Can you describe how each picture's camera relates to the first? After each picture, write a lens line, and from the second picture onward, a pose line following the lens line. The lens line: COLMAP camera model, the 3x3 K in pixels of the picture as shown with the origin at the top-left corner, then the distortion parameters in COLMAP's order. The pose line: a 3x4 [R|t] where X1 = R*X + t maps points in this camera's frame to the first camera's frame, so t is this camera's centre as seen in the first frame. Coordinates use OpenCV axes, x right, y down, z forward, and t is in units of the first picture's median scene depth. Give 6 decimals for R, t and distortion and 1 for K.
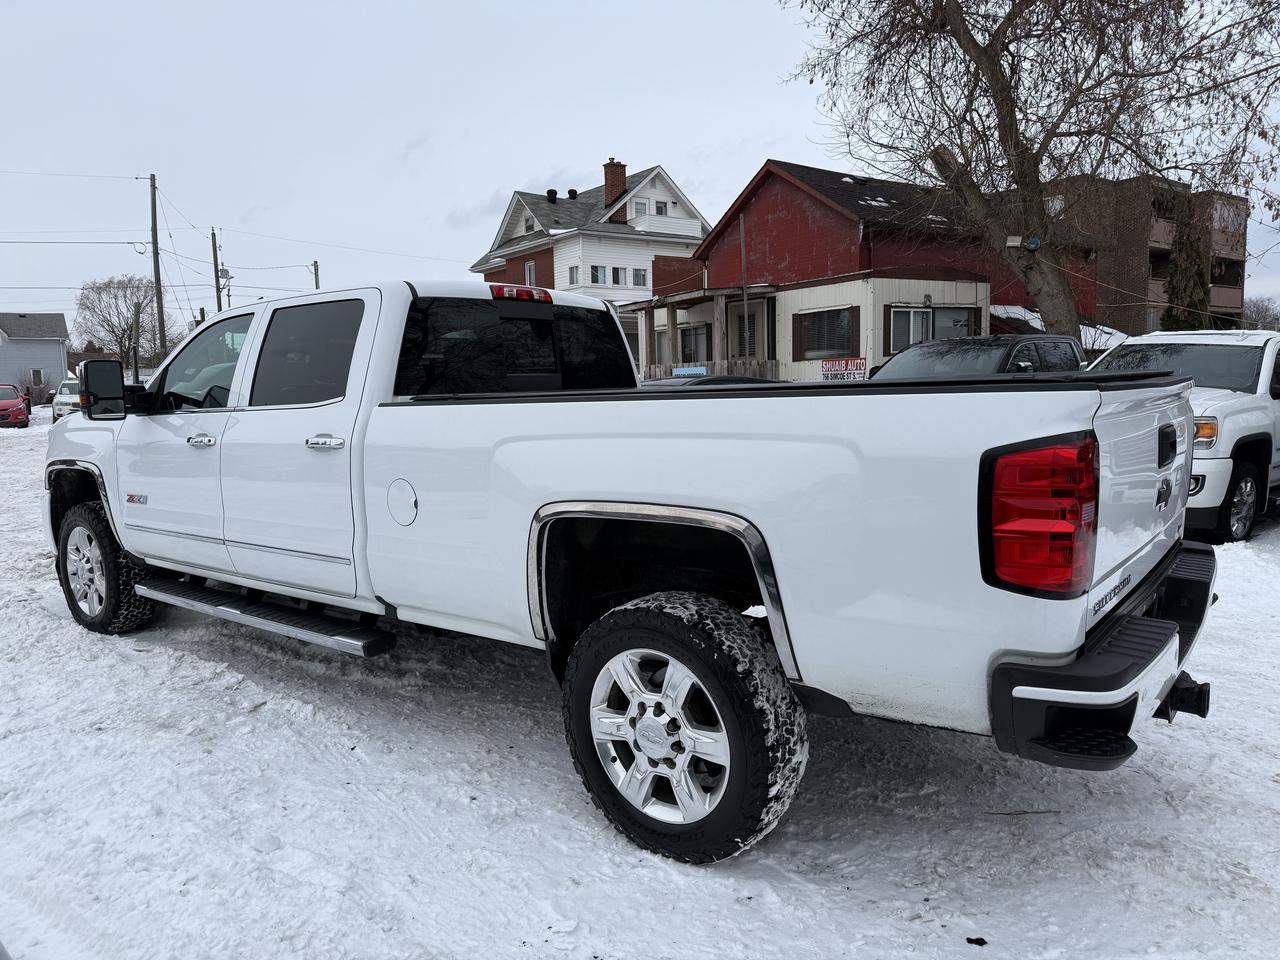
lens RADIAL K [[913.4, 0, 641.8], [0, 913.4, 472.8], [0, 0, 1]] dist [0.065701, -0.079999]
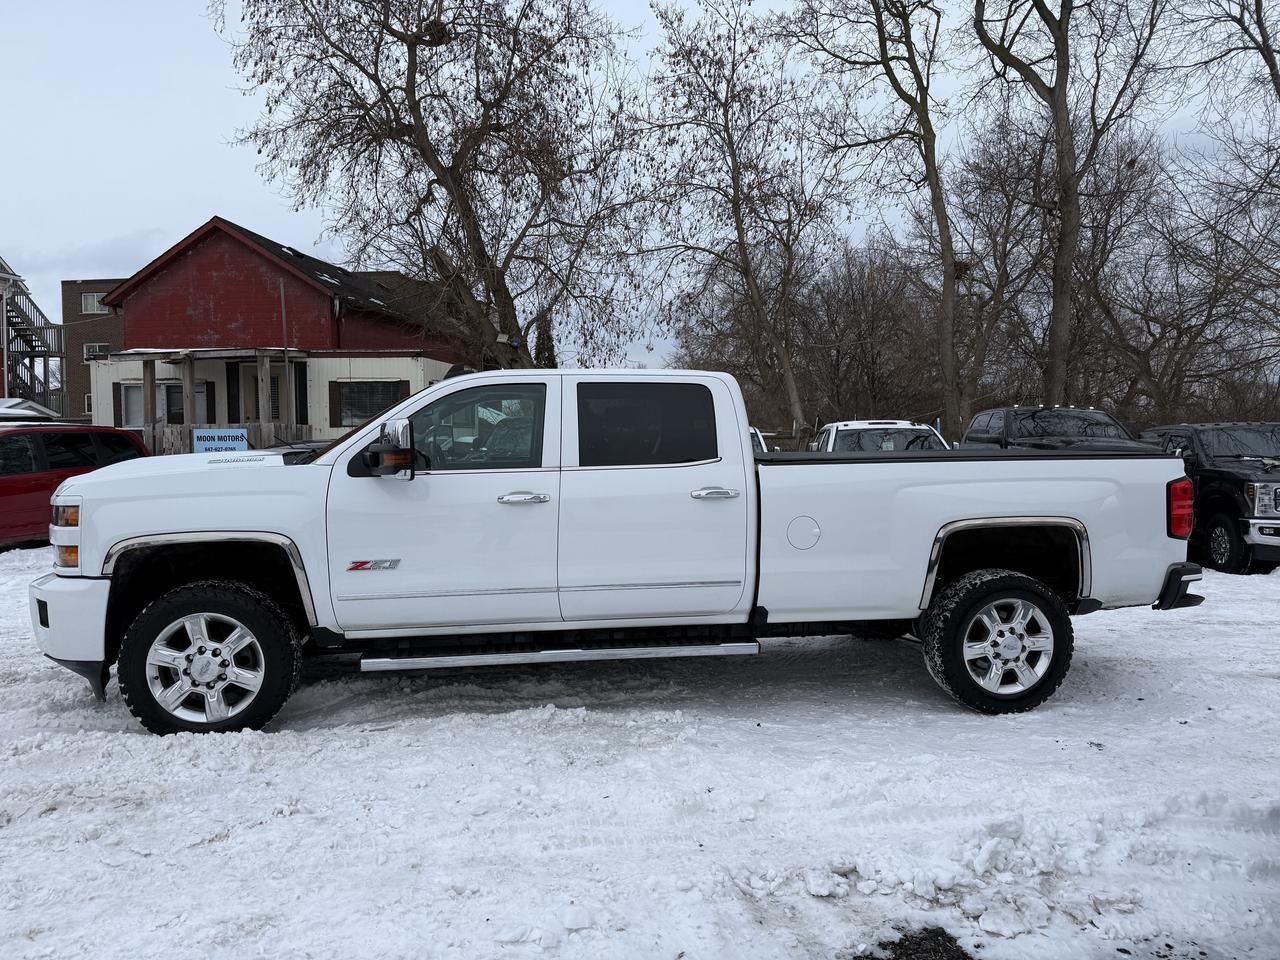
lens RADIAL K [[907.5, 0, 633.4], [0, 907.5, 482.8], [0, 0, 1]] dist [0.068719, -0.089613]
pose [[0.659317, -0.008307, 0.751819, -0.385257], [0.055129, 0.997781, -0.037321, -0.001712], [-0.749841, 0.066054, 0.658312, 0.073156]]
